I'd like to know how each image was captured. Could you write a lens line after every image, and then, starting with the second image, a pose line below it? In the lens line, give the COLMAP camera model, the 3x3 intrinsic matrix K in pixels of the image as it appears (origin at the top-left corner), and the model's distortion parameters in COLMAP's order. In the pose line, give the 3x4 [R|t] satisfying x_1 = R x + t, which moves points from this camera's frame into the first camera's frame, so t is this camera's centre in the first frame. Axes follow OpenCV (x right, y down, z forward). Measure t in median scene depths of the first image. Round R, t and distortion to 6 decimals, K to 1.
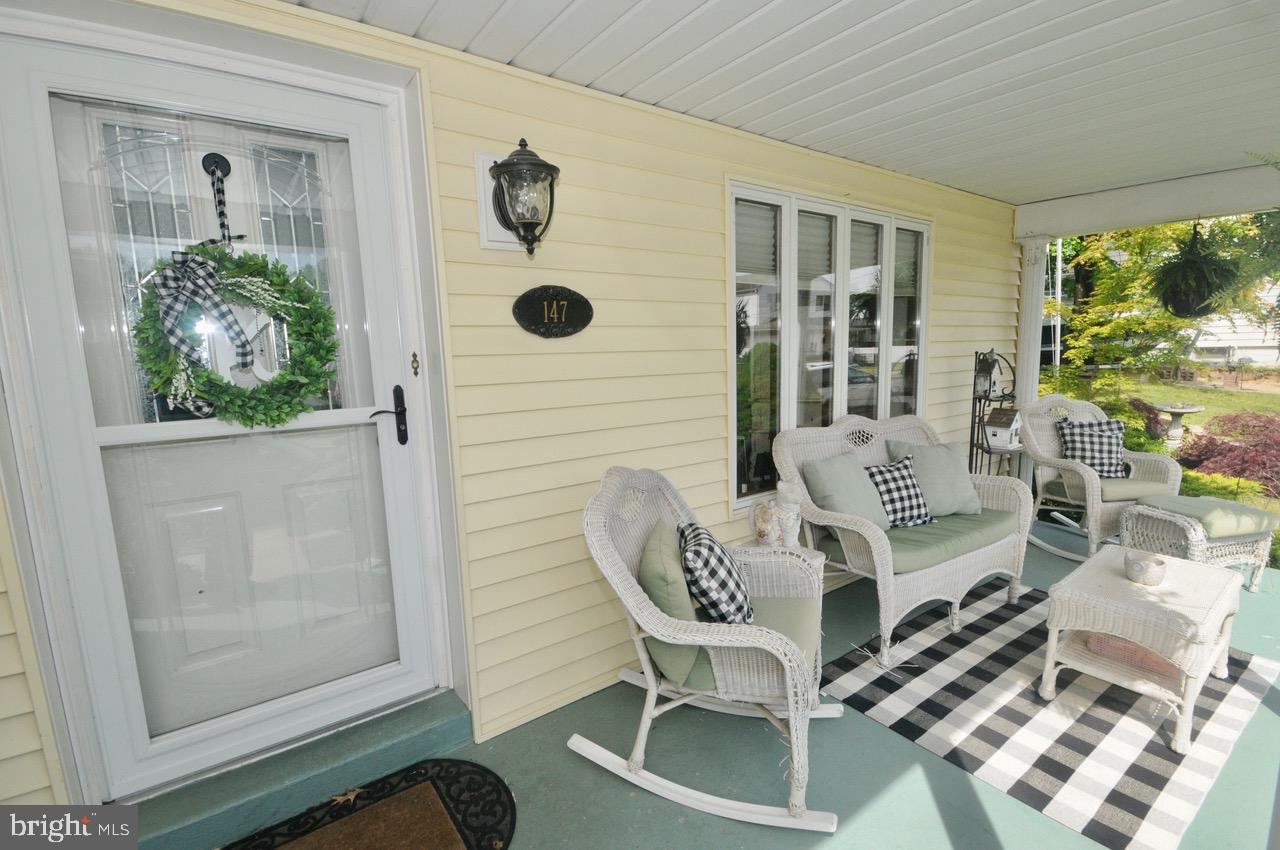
lens RADIAL K [[593.6, 0, 650.1], [0, 593.6, 439.4], [0, 0, 1]] dist [0.009294, -0.008827]
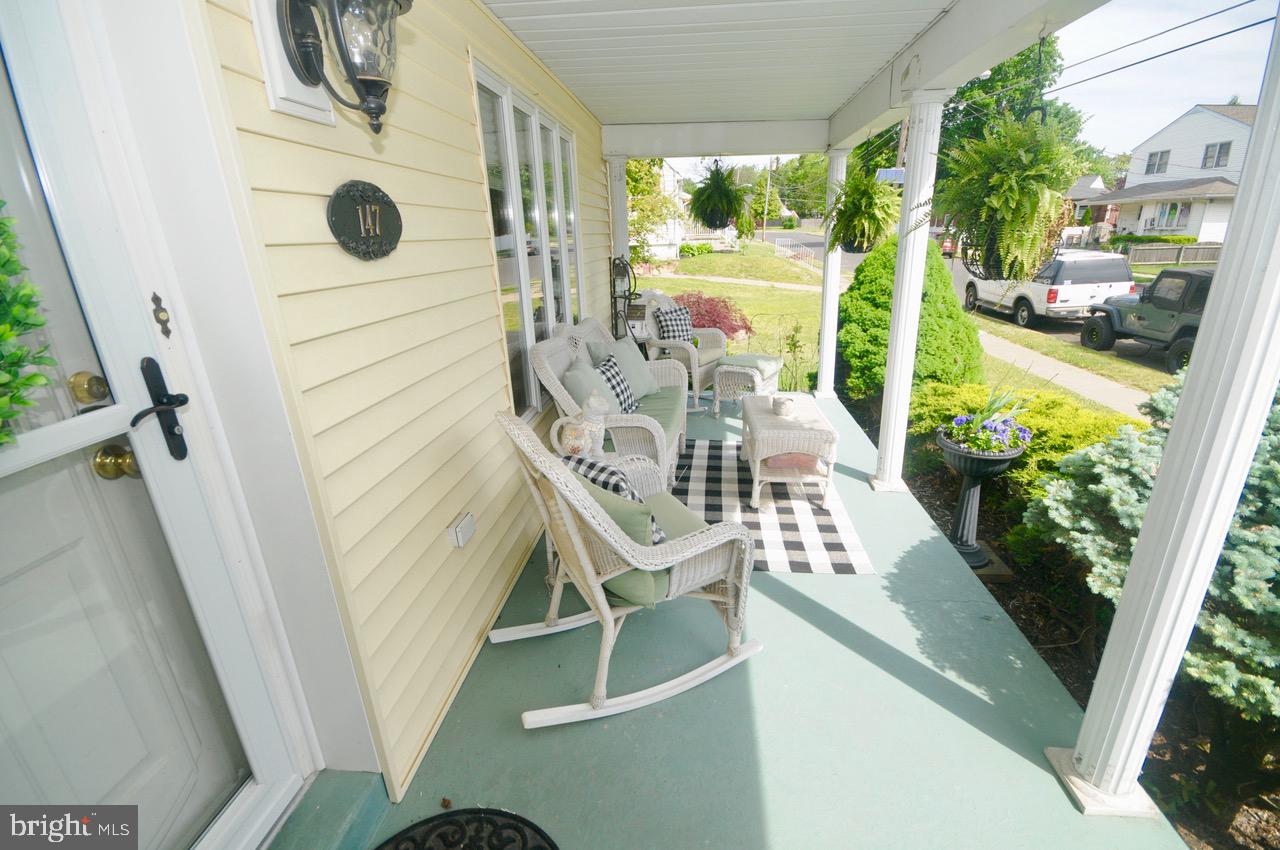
lens RADIAL K [[571.1, 0, 648.8], [0, 571.1, 438.1], [0, 0, 1]] dist [0.018350, -0.016679]
pose [[0.662704, -0.246784, 0.707051, -0.488512], [0.121491, 0.967064, 0.223667, -0.077818], [-0.738961, -0.062325, 0.670860, 0.285886]]
